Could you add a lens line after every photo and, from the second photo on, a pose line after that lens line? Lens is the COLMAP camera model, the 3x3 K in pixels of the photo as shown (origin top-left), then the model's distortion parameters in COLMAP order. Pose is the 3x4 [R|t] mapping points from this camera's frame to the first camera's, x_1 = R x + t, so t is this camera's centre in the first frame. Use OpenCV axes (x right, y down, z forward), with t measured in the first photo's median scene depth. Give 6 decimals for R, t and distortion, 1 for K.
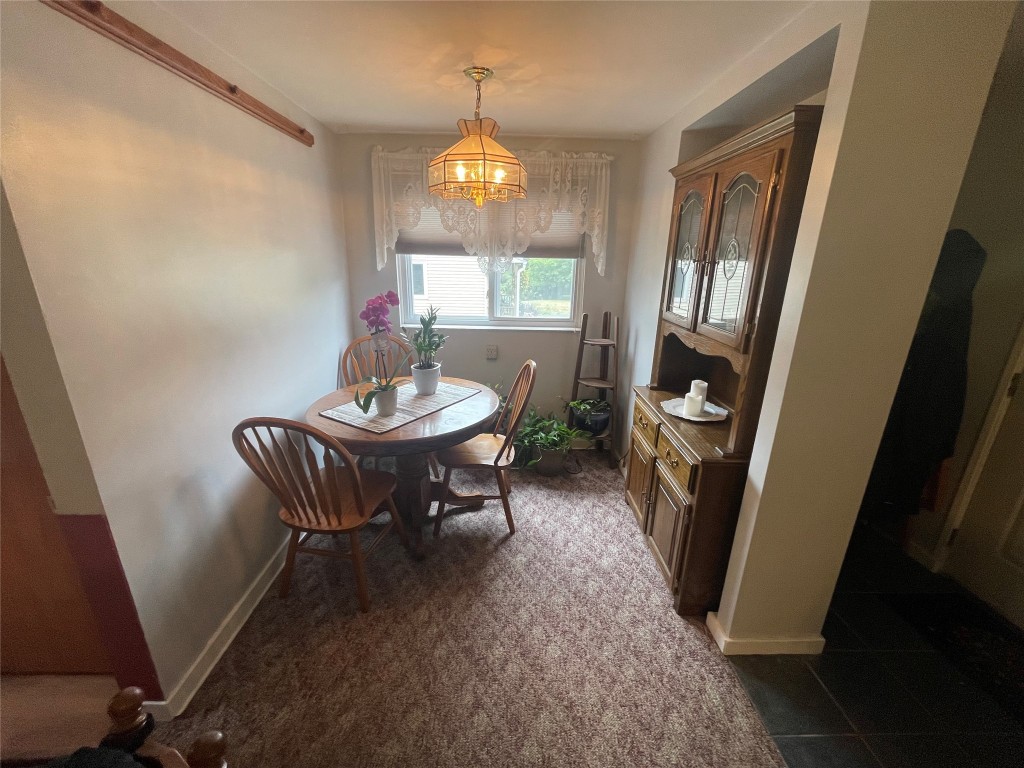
lens RADIAL K [[415.0, 0, 511.9], [0, 415.0, 381.5], [0, 0, 1]] dist [-0.000977, -0.000016]
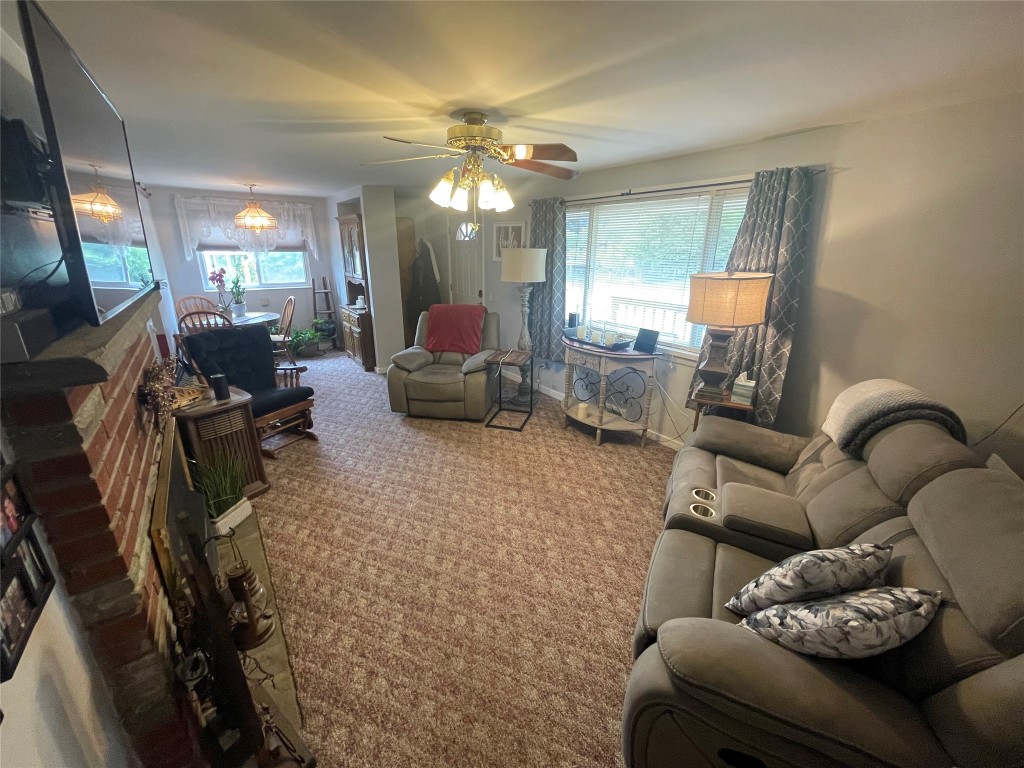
lens RADIAL K [[415.0, 0, 507.4], [0, 415.0, 381.0], [0, 0, 1]] dist [-0.000977, -0.000016]
pose [[0.828042, -0.185367, 0.529136, -0.224634], [0.174494, 0.982096, 0.070984, 0.385724], [-0.532821, 0.033554, 0.845563, -1.336787]]
